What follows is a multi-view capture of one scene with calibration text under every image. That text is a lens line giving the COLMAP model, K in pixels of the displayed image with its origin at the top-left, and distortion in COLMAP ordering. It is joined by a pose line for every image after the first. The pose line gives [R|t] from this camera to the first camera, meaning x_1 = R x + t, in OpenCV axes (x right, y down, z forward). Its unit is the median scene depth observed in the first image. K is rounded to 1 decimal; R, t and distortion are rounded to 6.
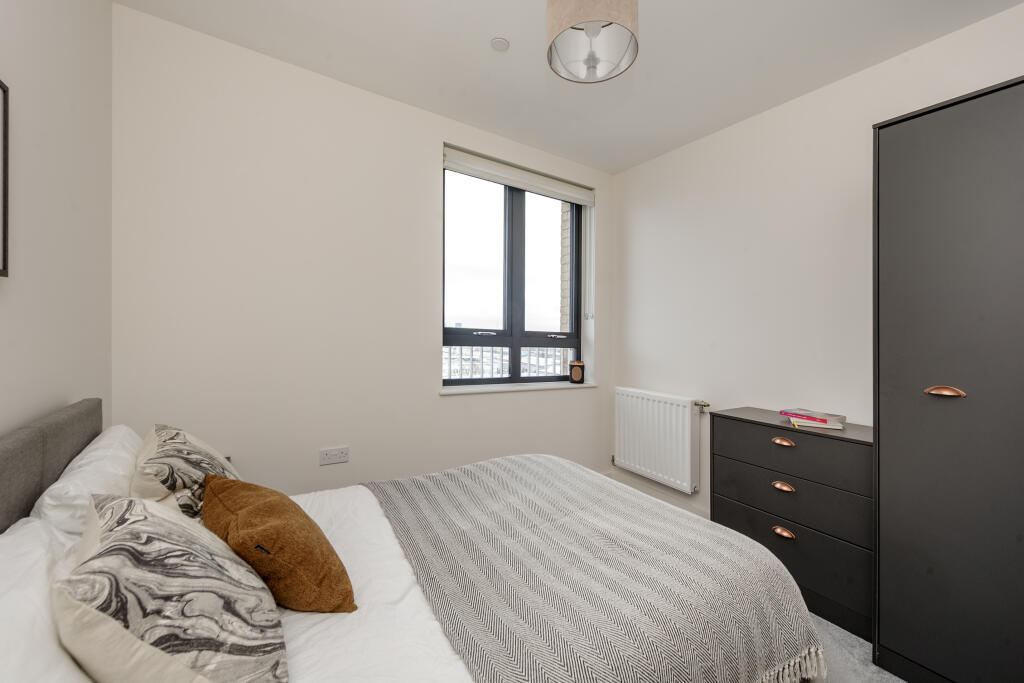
lens RADIAL K [[414.4, 0, 512.0], [0, 414.4, 341.5], [0, 0, 1]] dist [-0.001862, -0.000246]
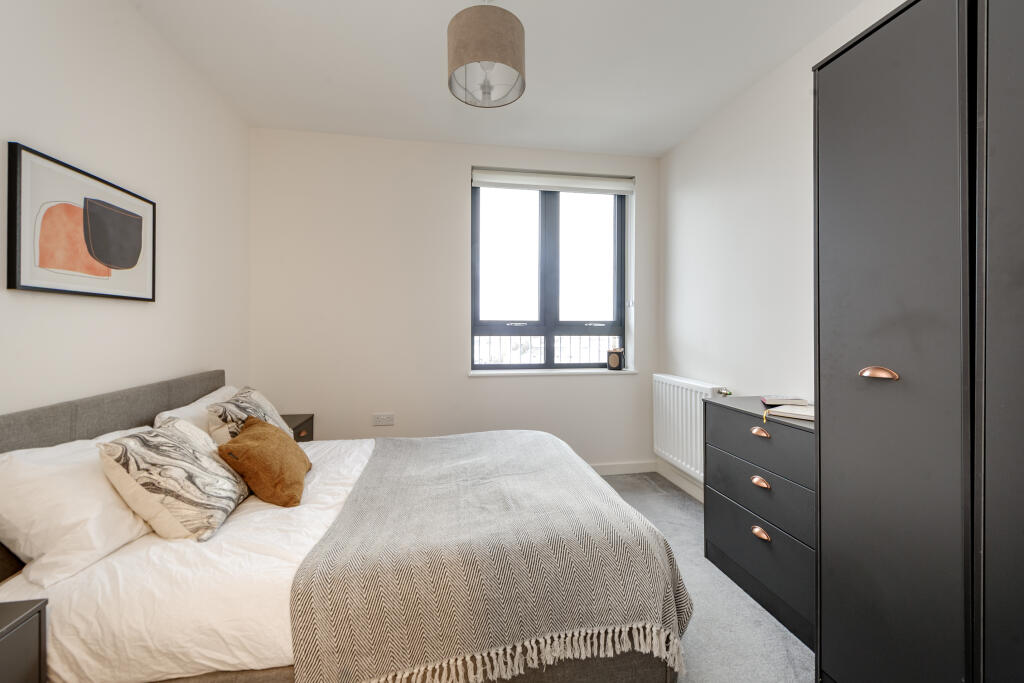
lens RADIAL K [[402.8, 0, 513.7], [0, 402.8, 333.4], [0, 0, 1]] dist [0.000908, 0.000083]
pose [[0.916934, -0.023935, -0.398321, 0.849883], [0.021723, 0.999713, -0.010068, 0.038878], [0.398448, 0.000580, 0.917191, -0.029332]]
